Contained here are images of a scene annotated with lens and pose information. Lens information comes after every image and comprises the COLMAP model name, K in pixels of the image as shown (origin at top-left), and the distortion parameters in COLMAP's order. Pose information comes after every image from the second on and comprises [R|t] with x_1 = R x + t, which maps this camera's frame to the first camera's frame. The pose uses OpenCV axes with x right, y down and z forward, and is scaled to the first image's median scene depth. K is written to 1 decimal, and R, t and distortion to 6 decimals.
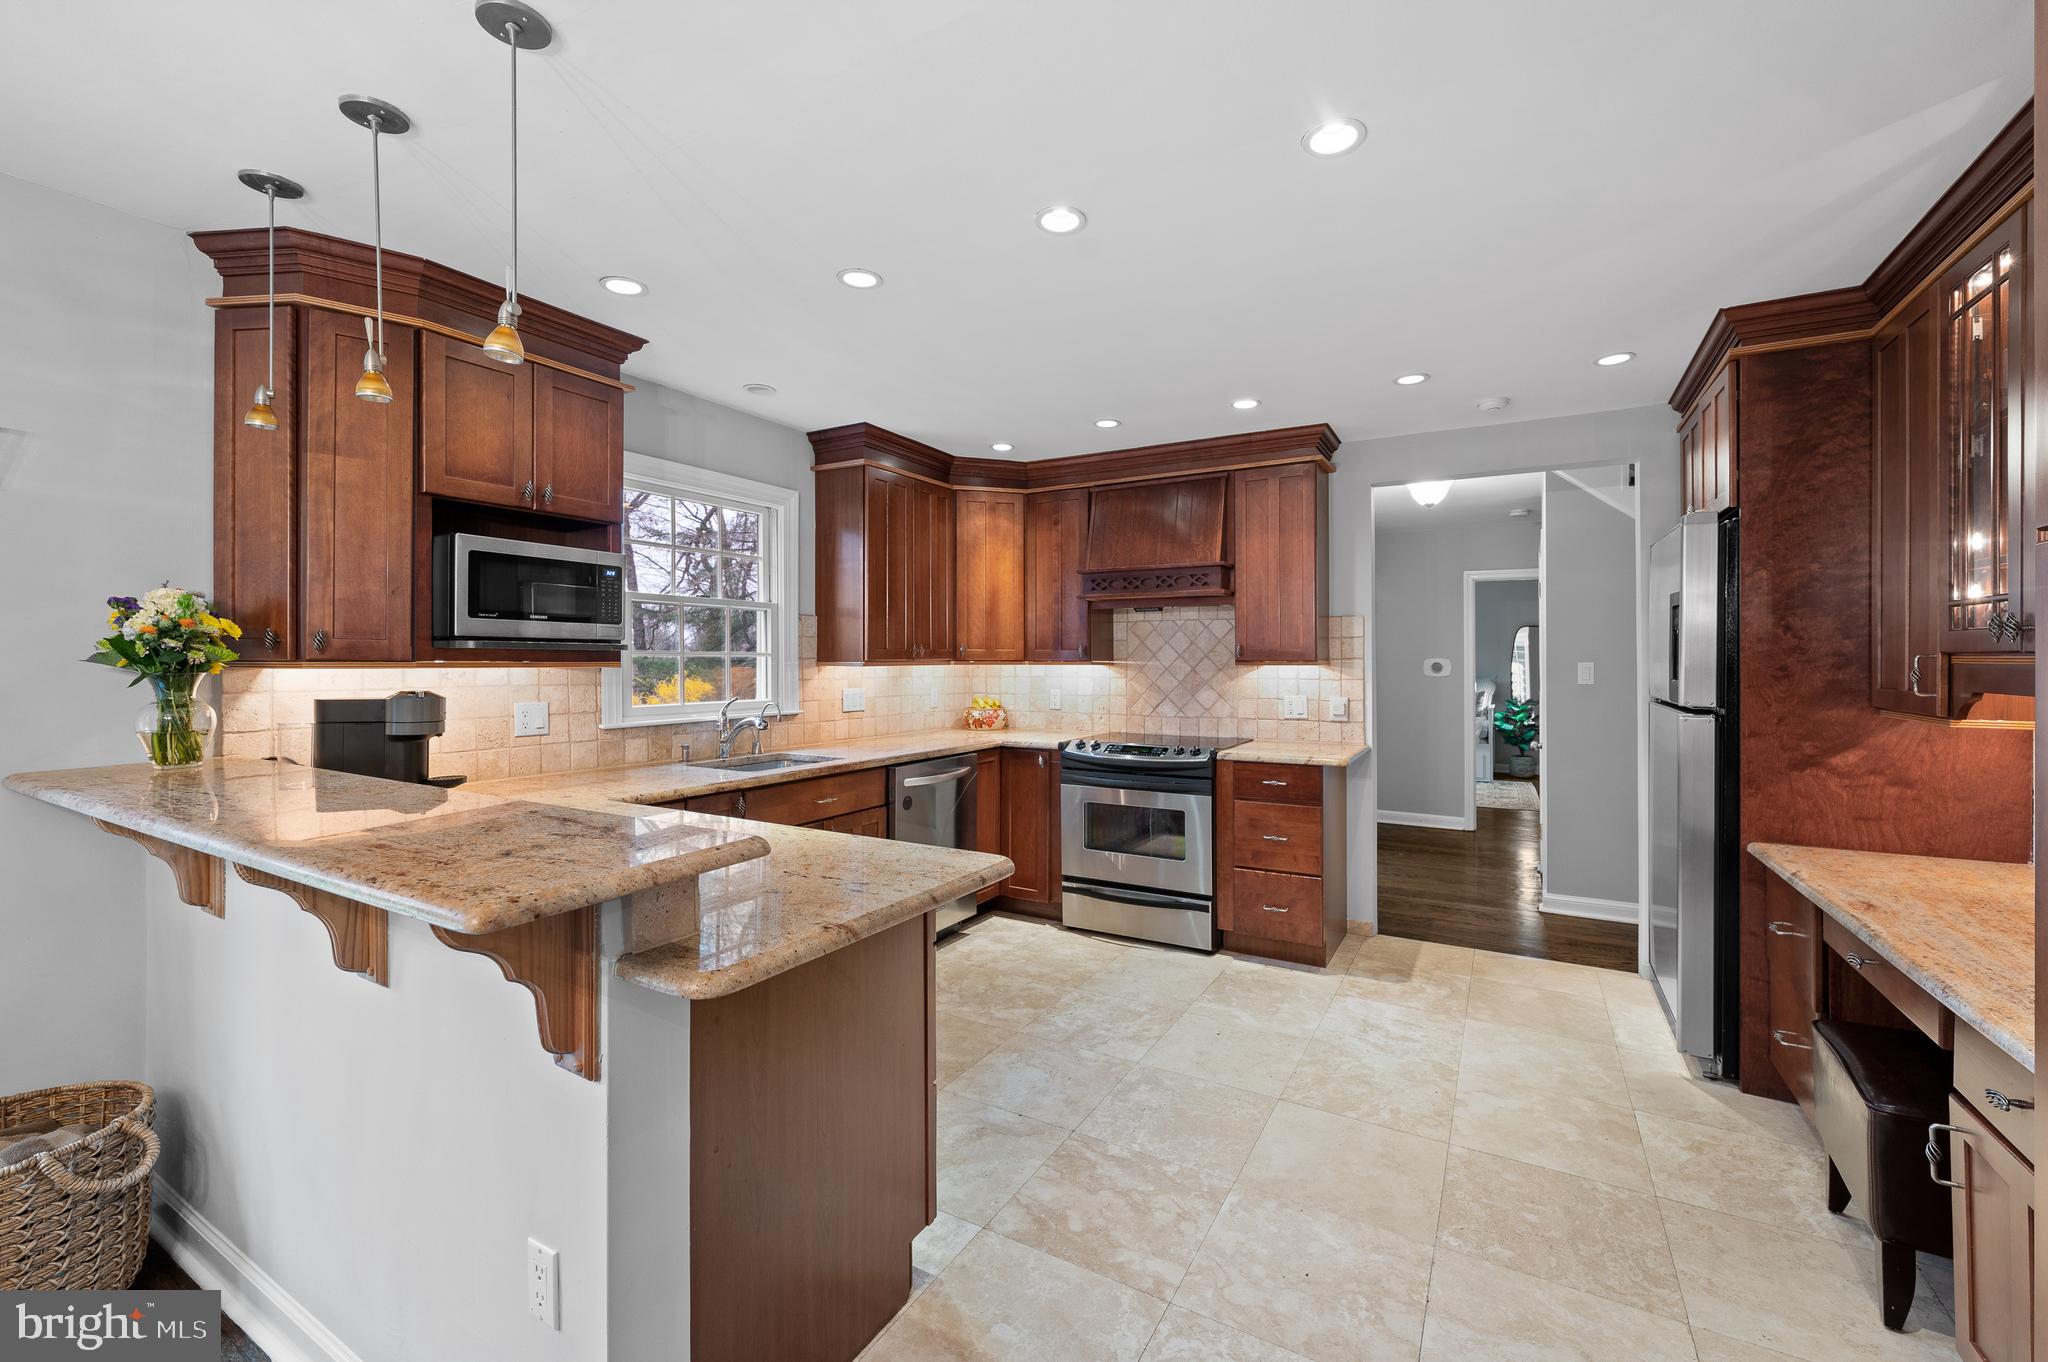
lens RADIAL K [[839.9, 0, 1025.8], [0, 839.9, 659.9], [0, 0, 1]] dist [-0.000218, -0.000170]
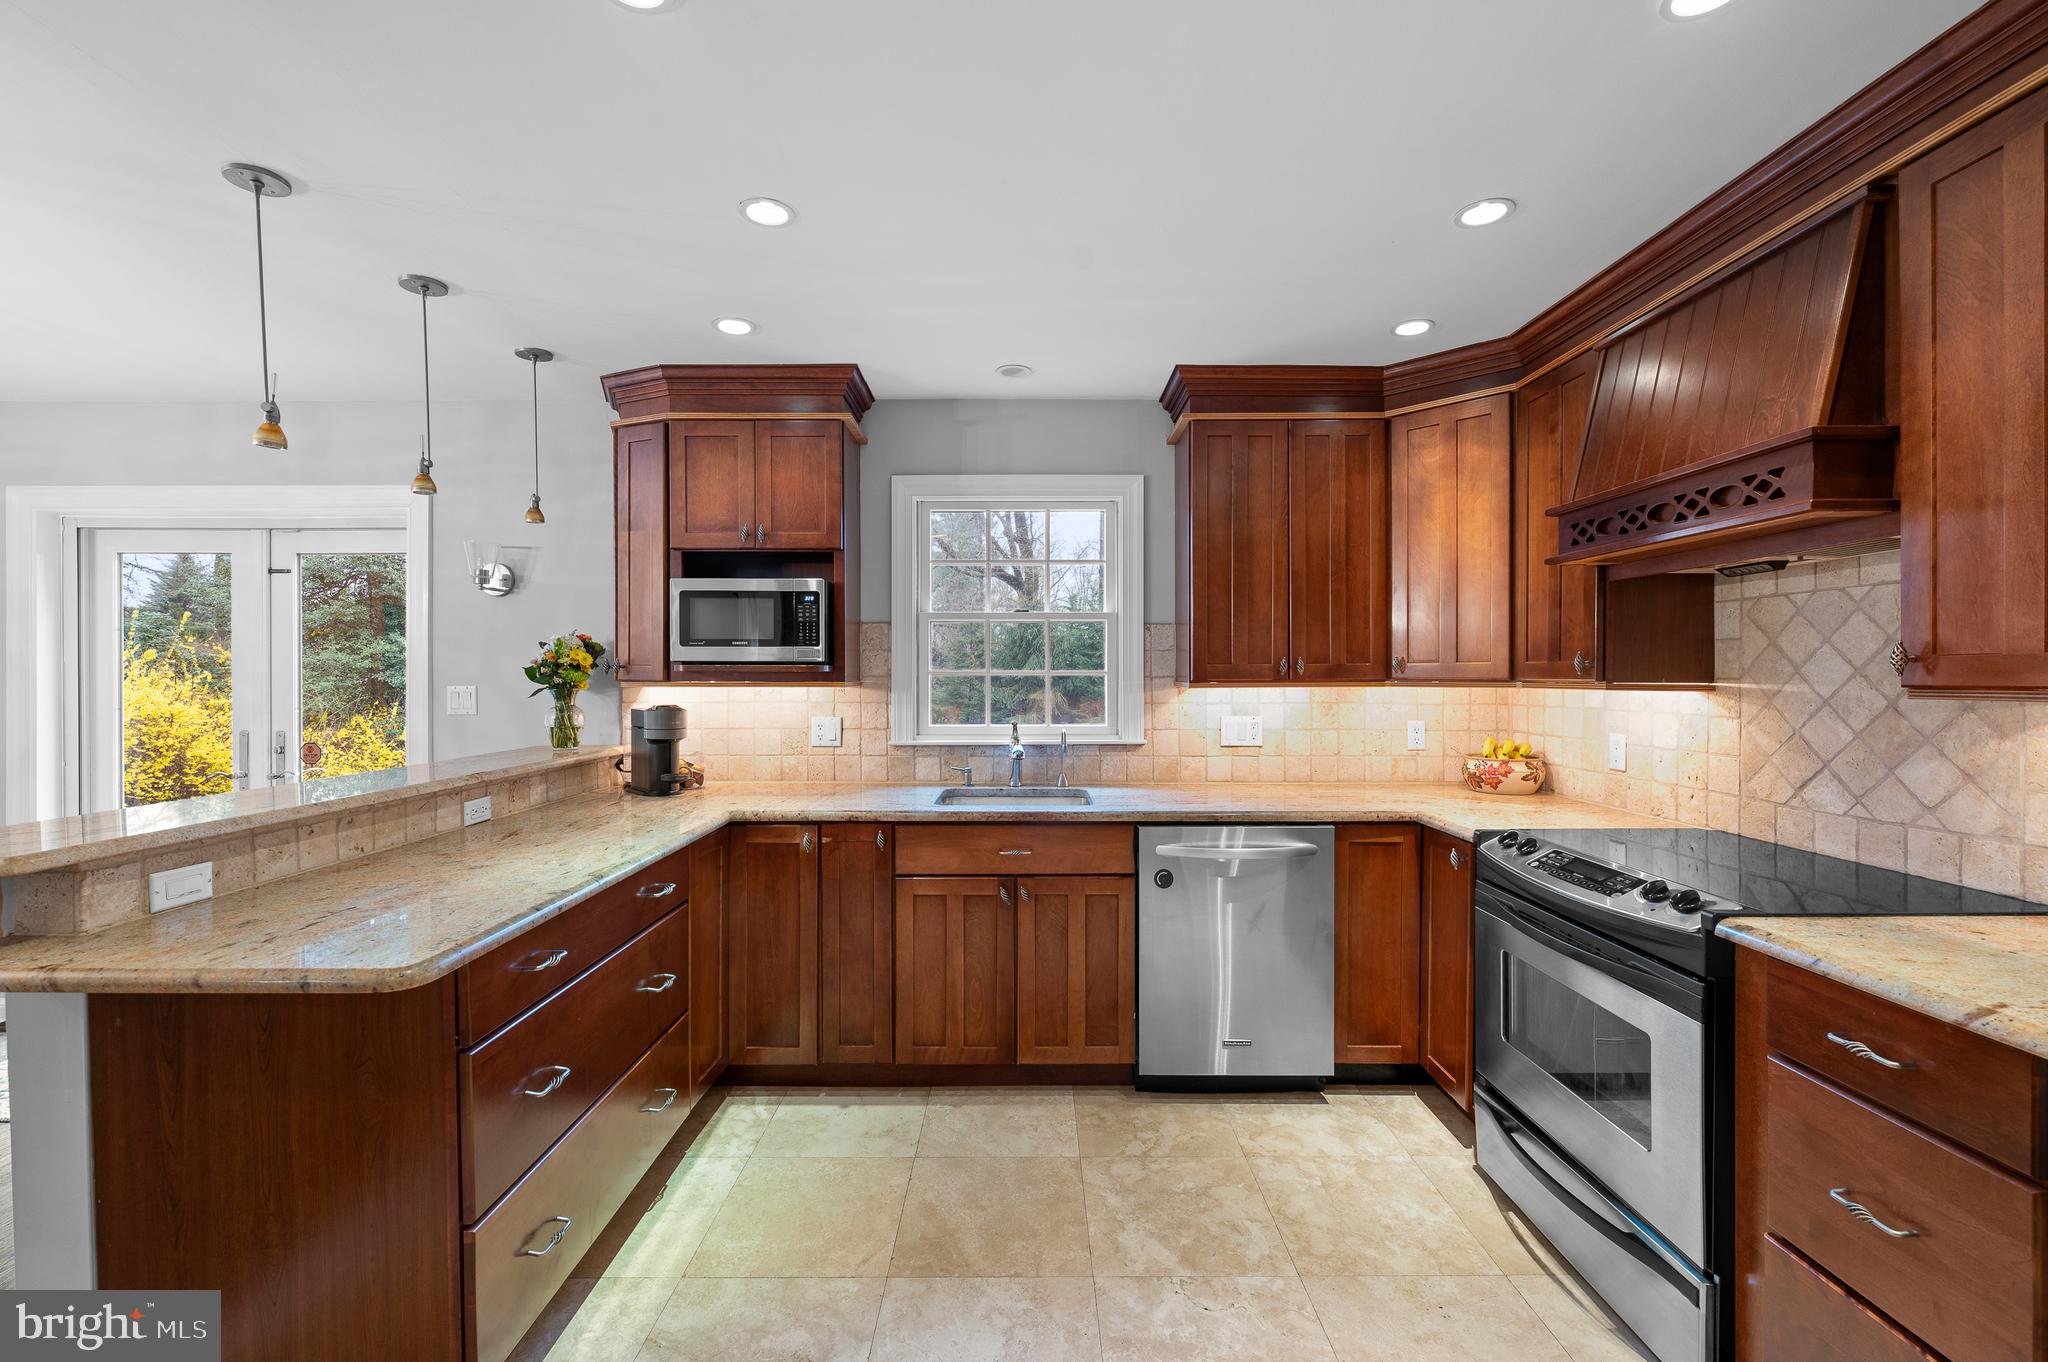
lens RADIAL K [[828.7, 0, 1024.0], [0, 828.7, 681.0], [0, 0, 1]] dist [-0.003266, -0.000300]
pose [[0.501690, 0.006060, -0.865026, 0.406355], [0.002106, 0.999964, 0.008227, -0.005464], [0.865045, -0.005949, 0.501659, 0.531771]]
